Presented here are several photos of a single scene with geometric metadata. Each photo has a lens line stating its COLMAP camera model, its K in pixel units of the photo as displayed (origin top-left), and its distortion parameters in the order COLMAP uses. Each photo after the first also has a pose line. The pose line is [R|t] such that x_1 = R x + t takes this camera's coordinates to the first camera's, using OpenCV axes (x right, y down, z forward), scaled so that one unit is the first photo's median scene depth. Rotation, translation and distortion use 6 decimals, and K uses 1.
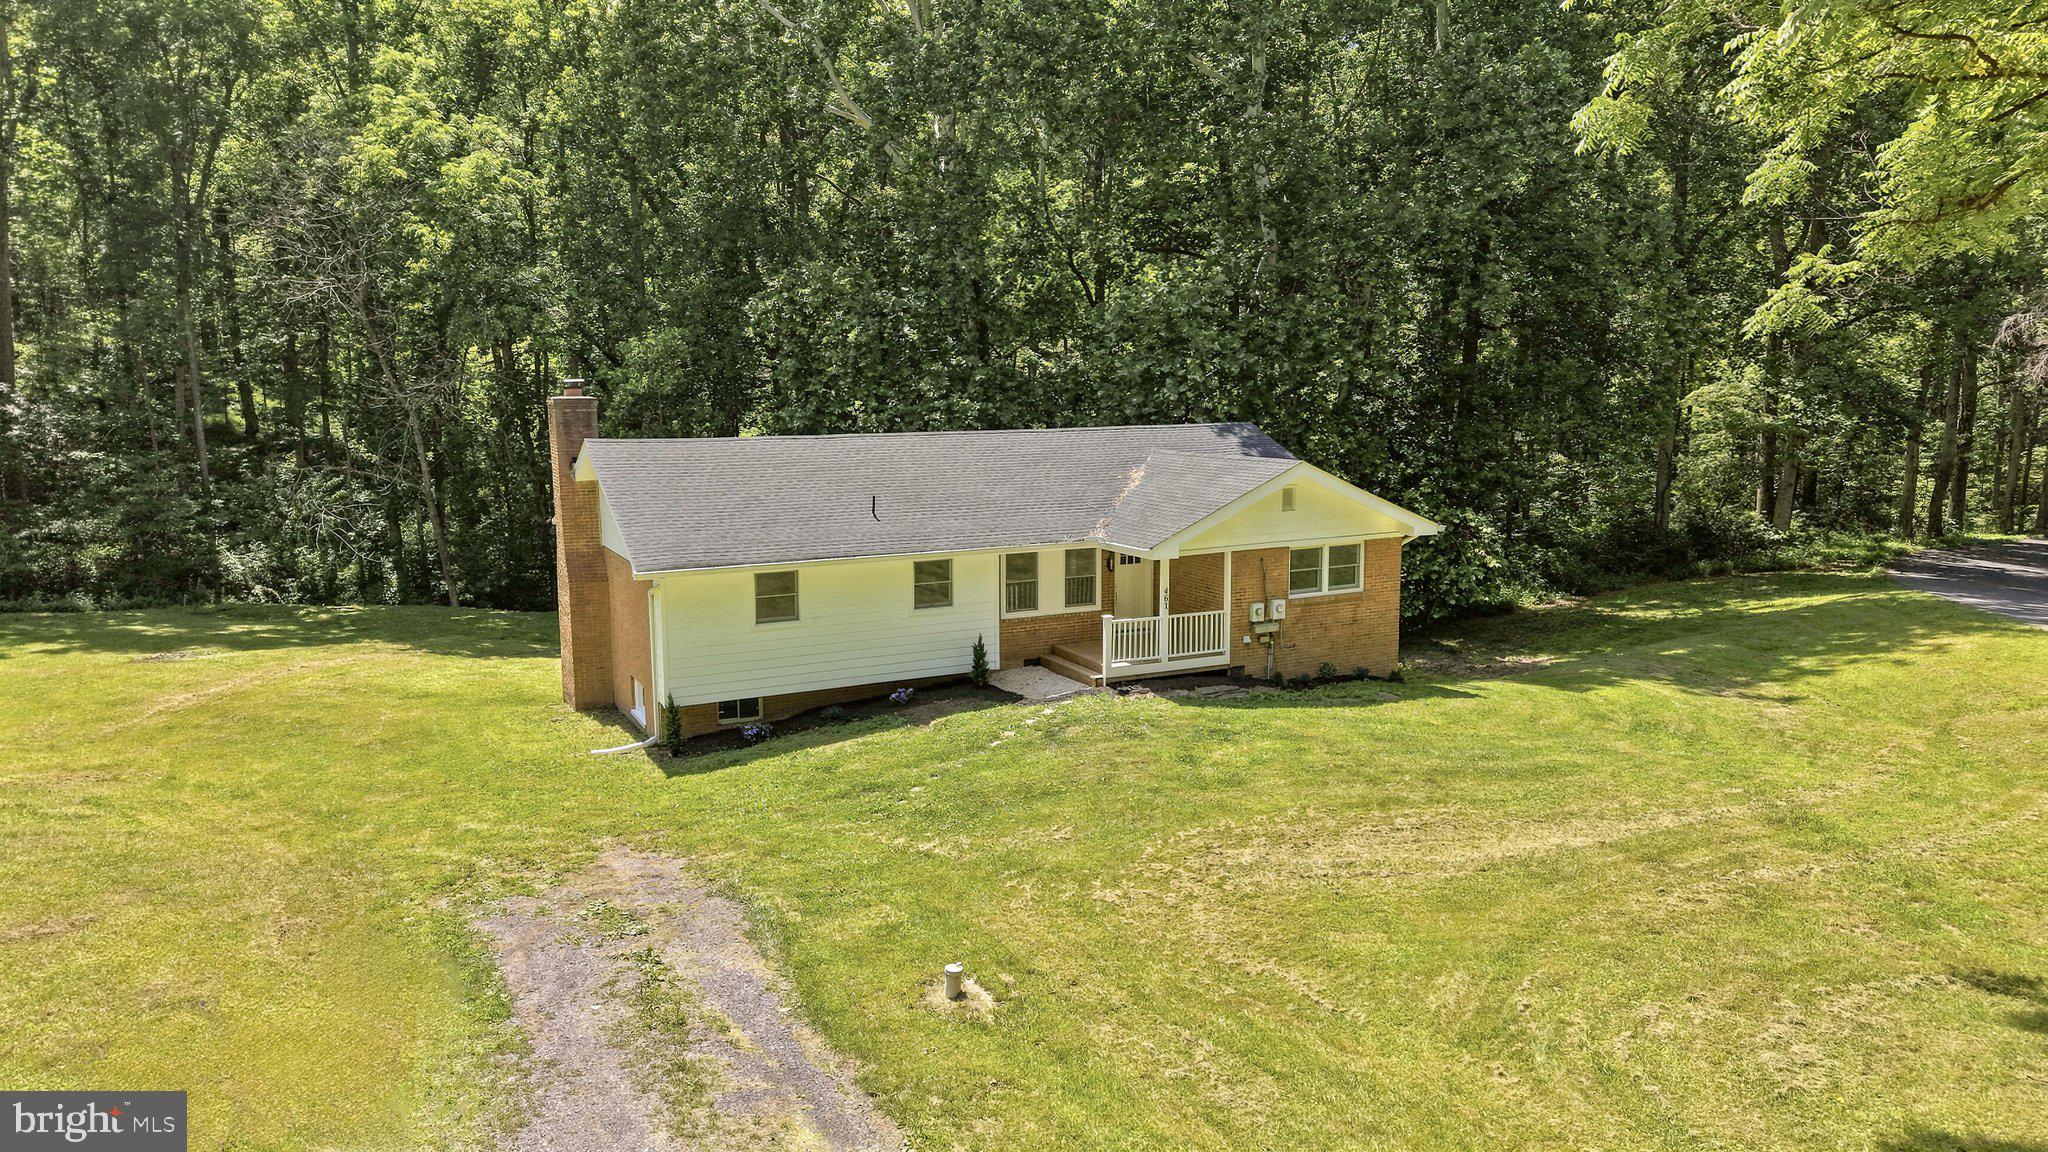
lens RADIAL K [[1342.7, 0, 1024.3], [0, 1342.7, 578.4], [0, 0, 1]] dist [0.046583, -0.007959]
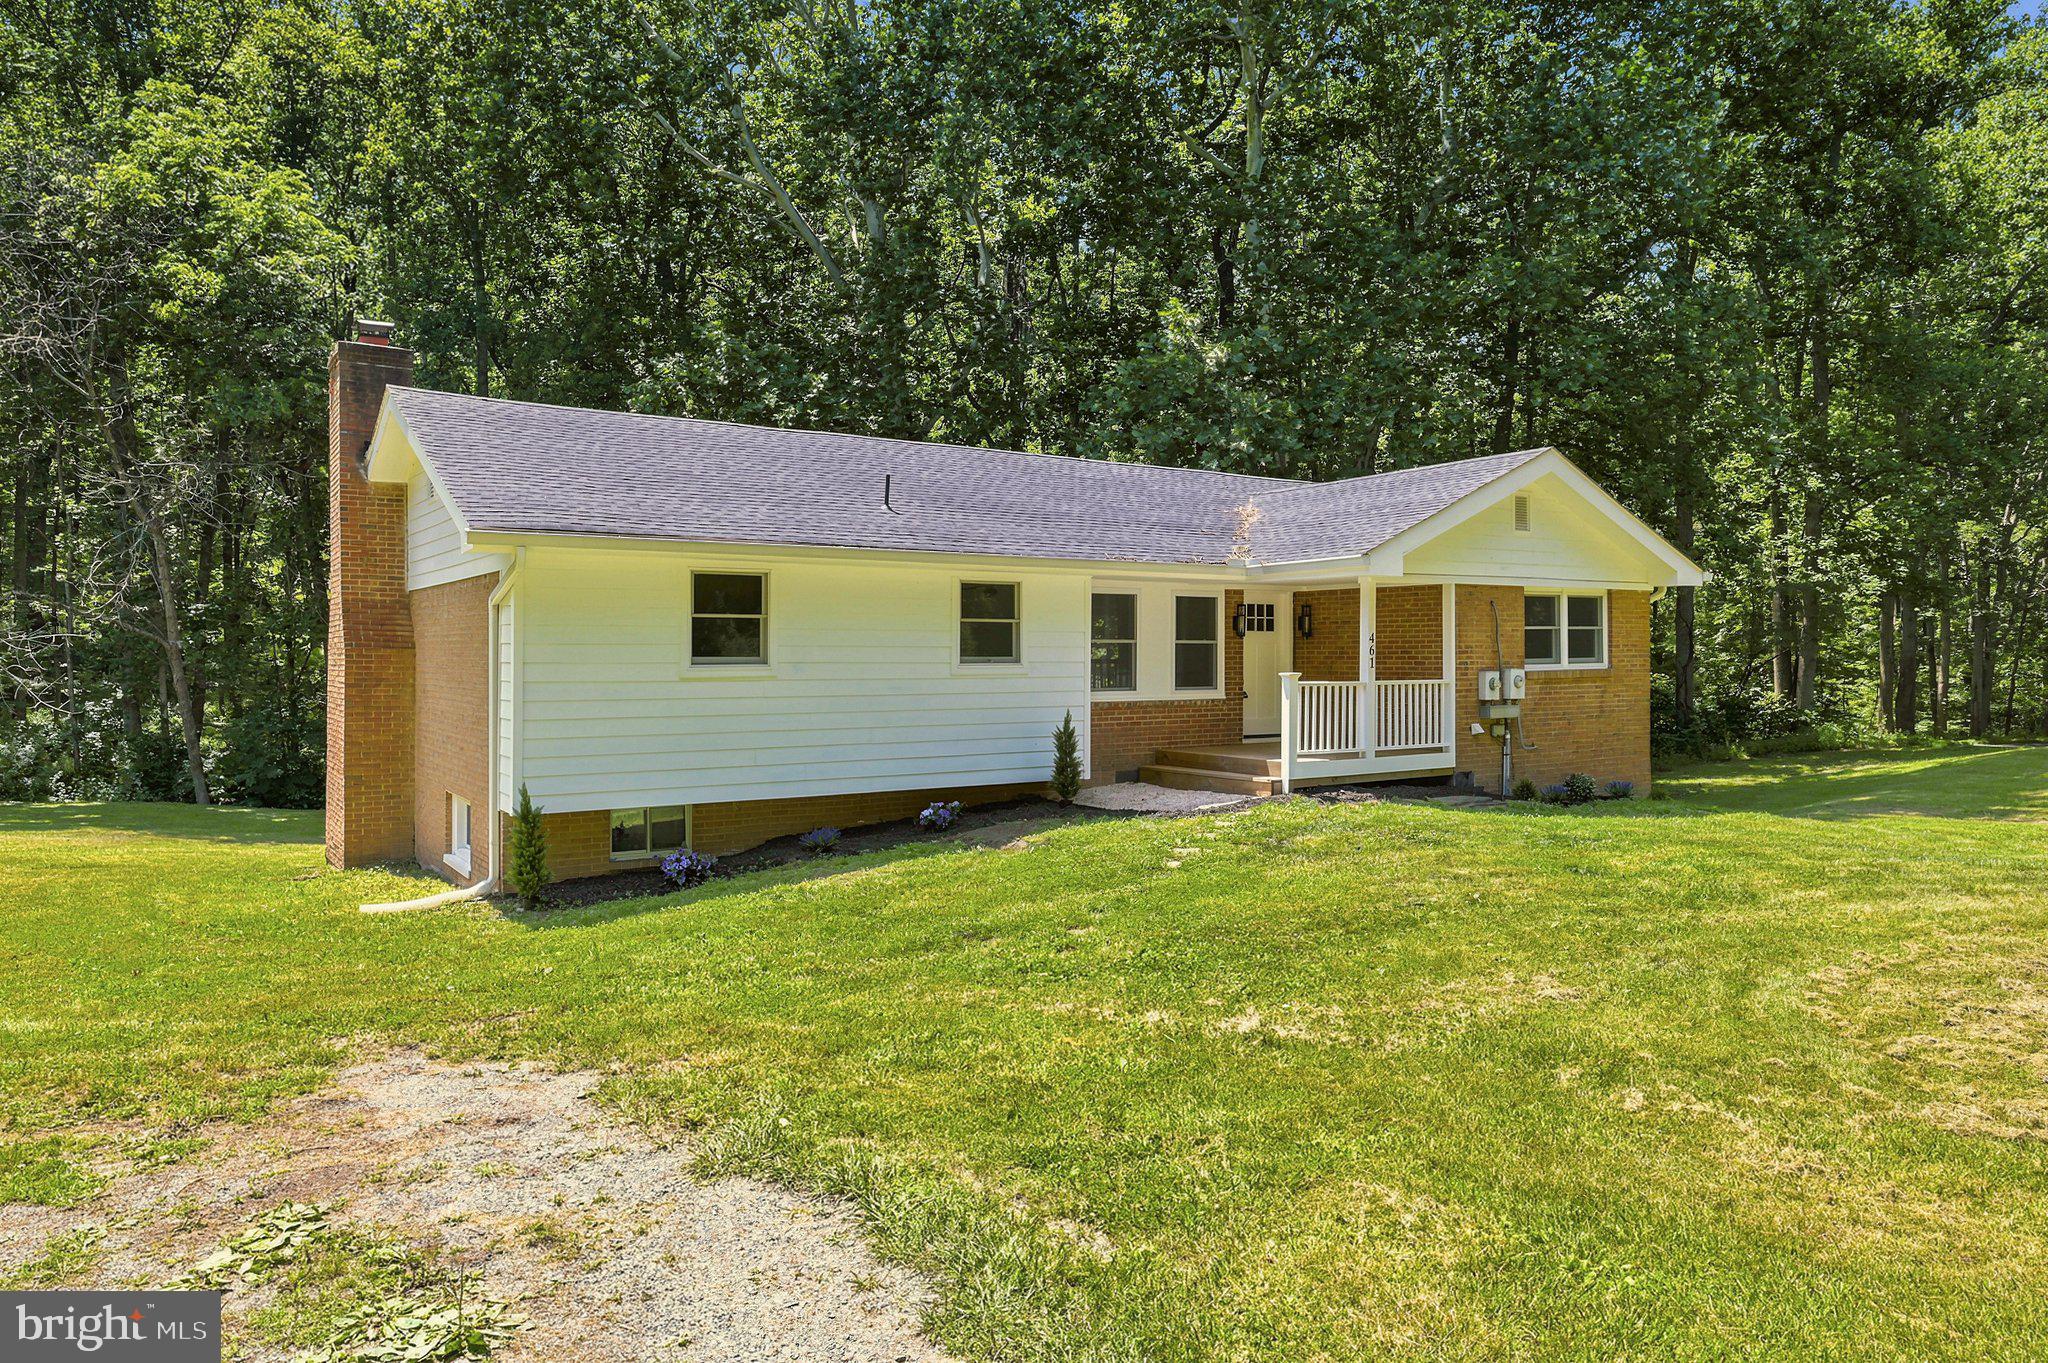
lens RADIAL K [[1301.9, 0, 1020.3], [0, 1301.9, 680.3], [0, 0, 1]] dist [-0.004901, 0.006683]
pose [[0.991956, 0.002883, 0.126553, -0.123314], [0.014576, 0.990489, -0.136815, 0.103674], [-0.125744, 0.137559, 0.982480, 0.430572]]
